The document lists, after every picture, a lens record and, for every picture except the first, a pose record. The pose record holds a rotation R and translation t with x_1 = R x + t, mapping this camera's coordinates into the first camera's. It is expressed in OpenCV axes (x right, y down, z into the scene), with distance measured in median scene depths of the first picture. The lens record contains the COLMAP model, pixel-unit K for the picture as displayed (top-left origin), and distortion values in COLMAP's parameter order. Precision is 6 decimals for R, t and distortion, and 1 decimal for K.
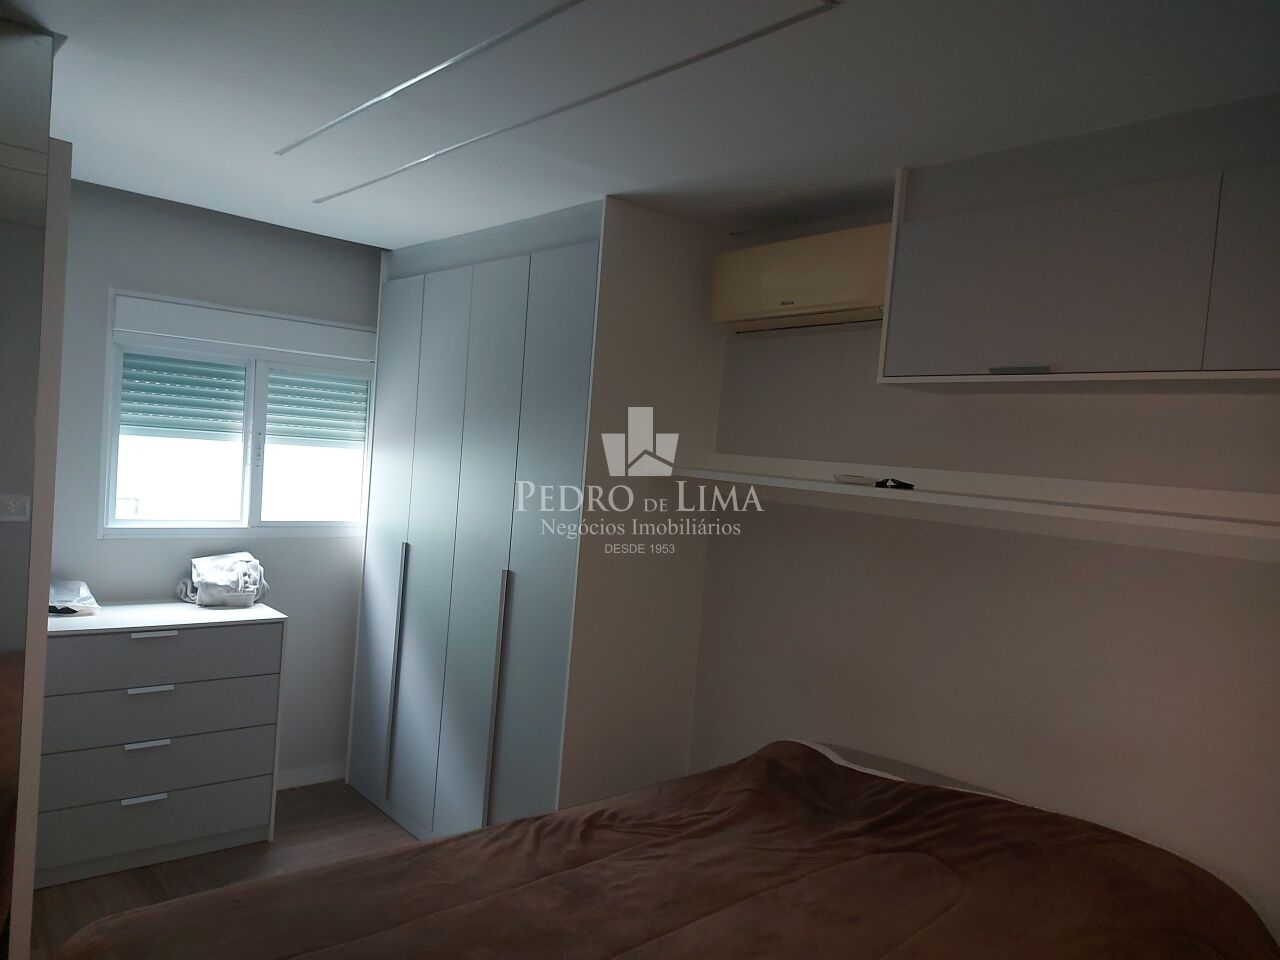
lens RADIAL K [[915.5, 0, 638.9], [0, 915.5, 501.3], [0, 0, 1]] dist [0.001030, 0.000335]
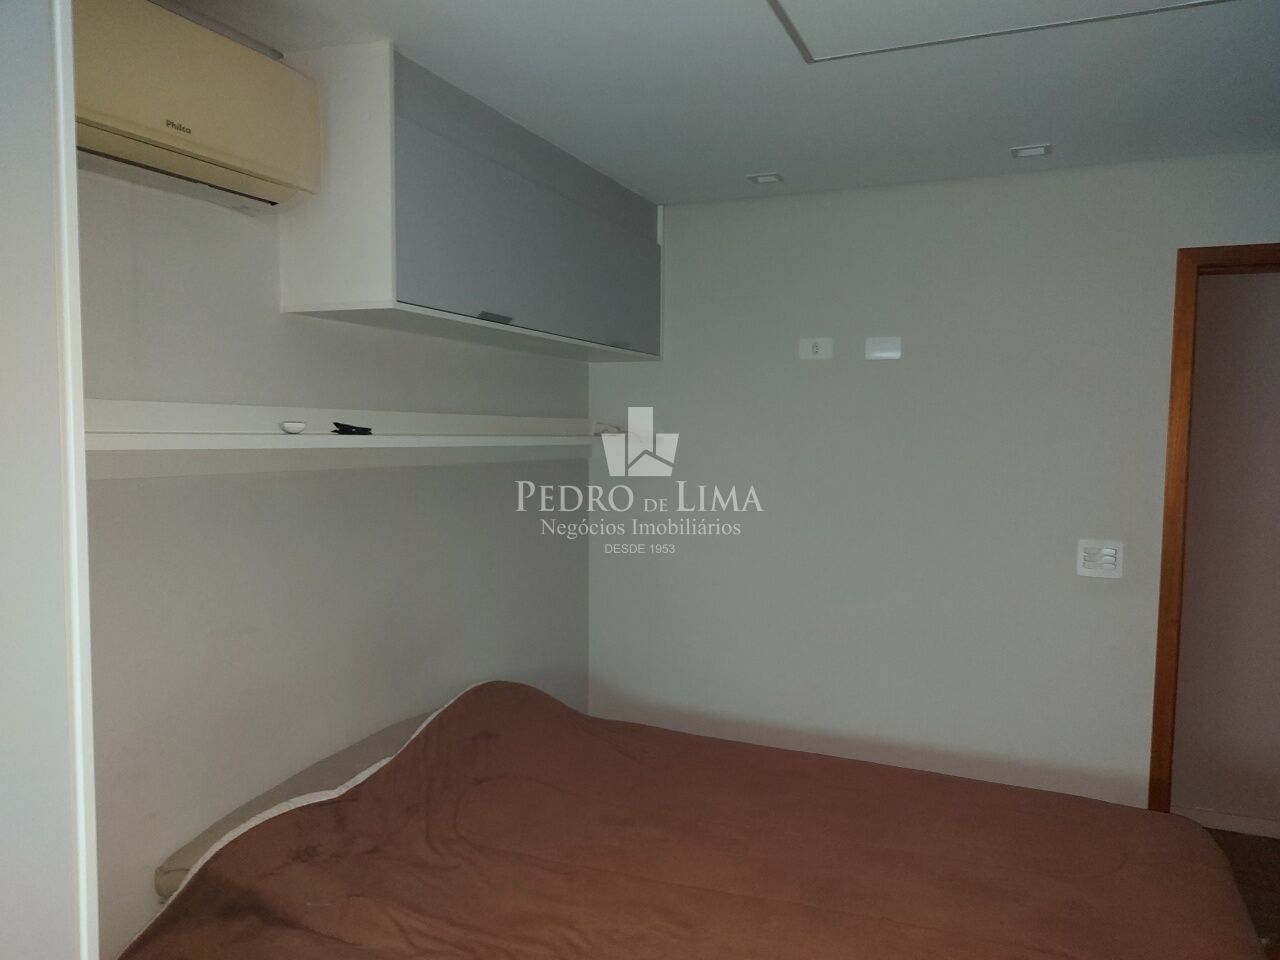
lens RADIAL K [[889.7, 0, 640.0], [0, 889.7, 480.0], [0, 0, 1]] dist [0.000221, 0.000127]
pose [[-0.412326, -0.138964, 0.900376, -0.556823], [-0.010452, 0.988955, 0.147849, -0.095635], [-0.910977, 0.051551, -0.409224, 1.114784]]
